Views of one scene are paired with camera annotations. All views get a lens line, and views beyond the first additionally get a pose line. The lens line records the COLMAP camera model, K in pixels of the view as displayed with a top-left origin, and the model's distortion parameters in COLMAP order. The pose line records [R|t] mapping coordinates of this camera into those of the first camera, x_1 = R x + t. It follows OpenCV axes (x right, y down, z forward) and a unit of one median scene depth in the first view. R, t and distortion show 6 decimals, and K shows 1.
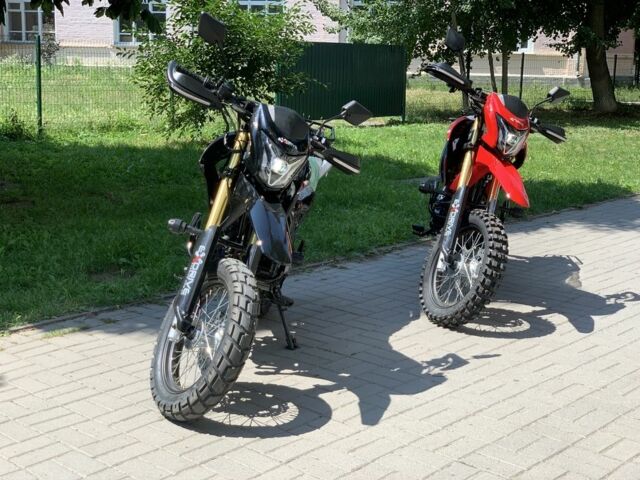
lens RADIAL K [[977.3, 0, 320.0], [0, 977.3, 240.0], [0, 0, 1]] dist [0.039237, 0.010065]
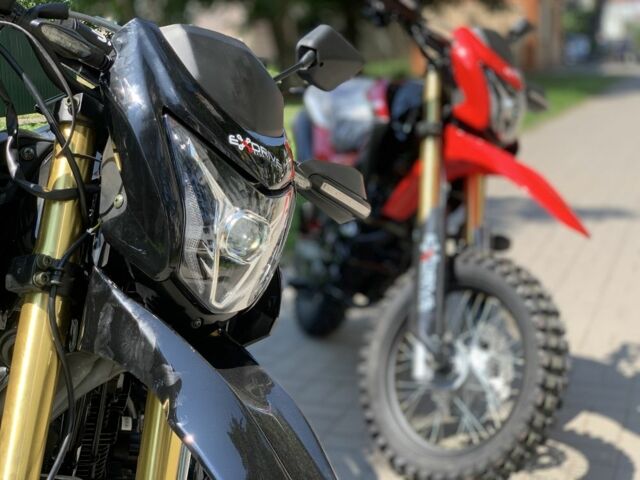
lens RADIAL K [[977.3, 0, 320.0], [0, 977.3, 240.0], [0, 0, 1]] dist [0.039237, 0.010065]
pose [[0.929633, -0.113224, 0.350661, -0.110126], [0.109478, 0.993519, 0.030561, -0.073353], [-0.351849, 0.009979, 0.936004, 0.661931]]
